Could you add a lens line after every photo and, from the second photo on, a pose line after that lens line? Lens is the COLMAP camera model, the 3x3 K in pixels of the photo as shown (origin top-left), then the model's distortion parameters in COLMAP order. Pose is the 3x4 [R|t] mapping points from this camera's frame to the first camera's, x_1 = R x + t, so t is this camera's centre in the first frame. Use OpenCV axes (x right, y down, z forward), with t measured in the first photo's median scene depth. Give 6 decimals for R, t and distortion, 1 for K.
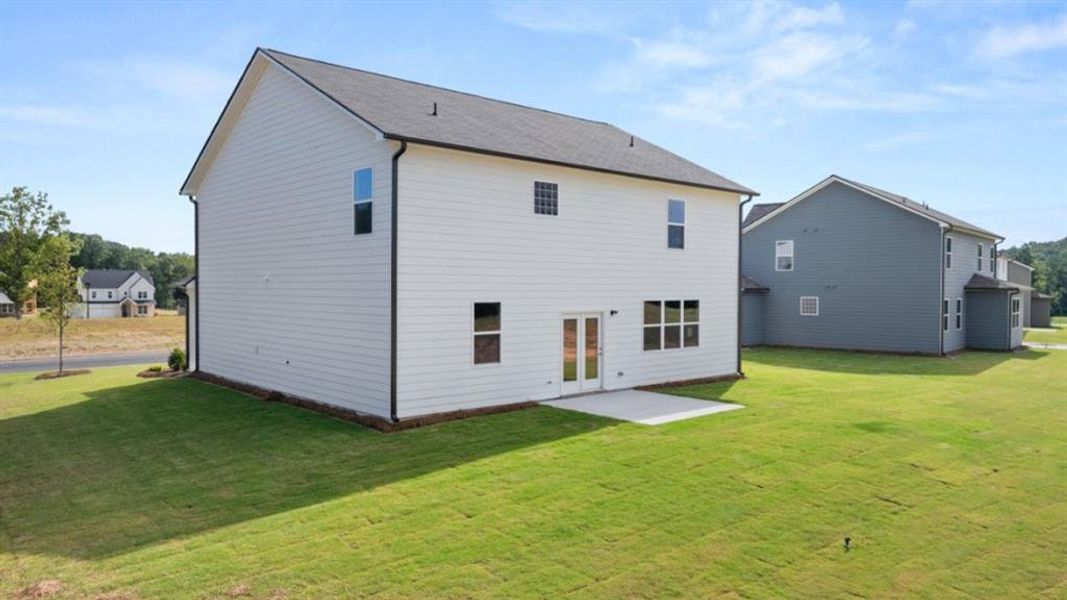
lens RADIAL K [[750.5, 0, 535.3], [0, 750.5, 297.4], [0, 0, 1]] dist [-0.016201, 0.010835]
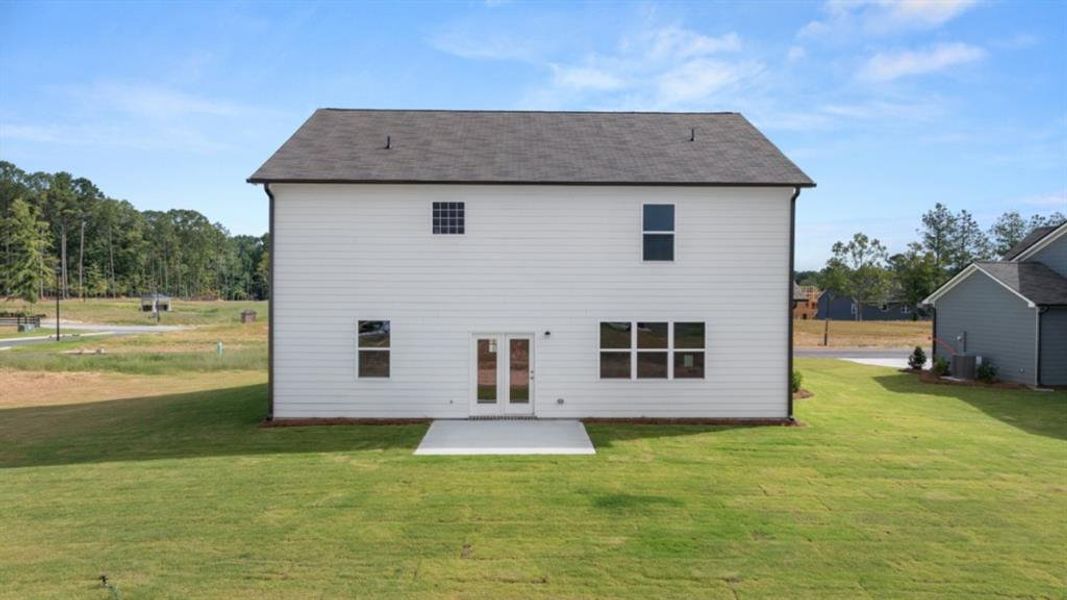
lens RADIAL K [[750.5, 0, 529.8], [0, 750.5, 300.0], [0, 0, 1]] dist [-0.016201, 0.010835]
pose [[0.753206, 0.011051, -0.657692, 0.709294], [-0.010189, 0.999935, 0.005133, -0.026625], [0.657705, 0.002835, 0.753270, 0.297704]]
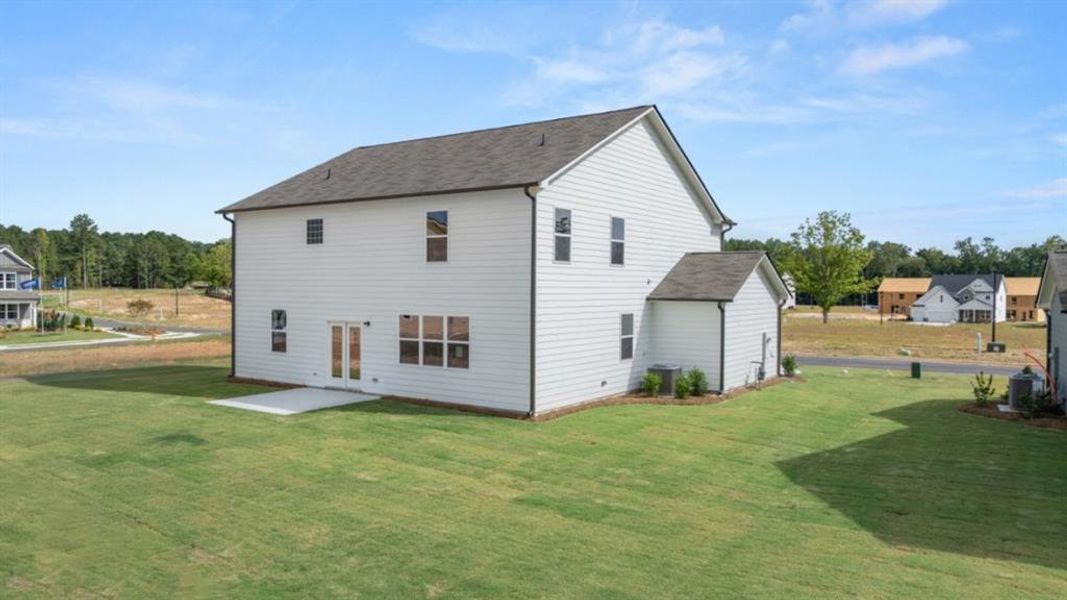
lens RADIAL K [[750.5, 0, 541.6], [0, 750.5, 297.4], [0, 0, 1]] dist [-0.016201, 0.010835]
pose [[0.237147, 0.010158, -0.971421, 1.279770], [-0.019804, 0.999788, 0.005620, -0.031080], [0.971272, 0.017905, 0.237298, 1.008840]]
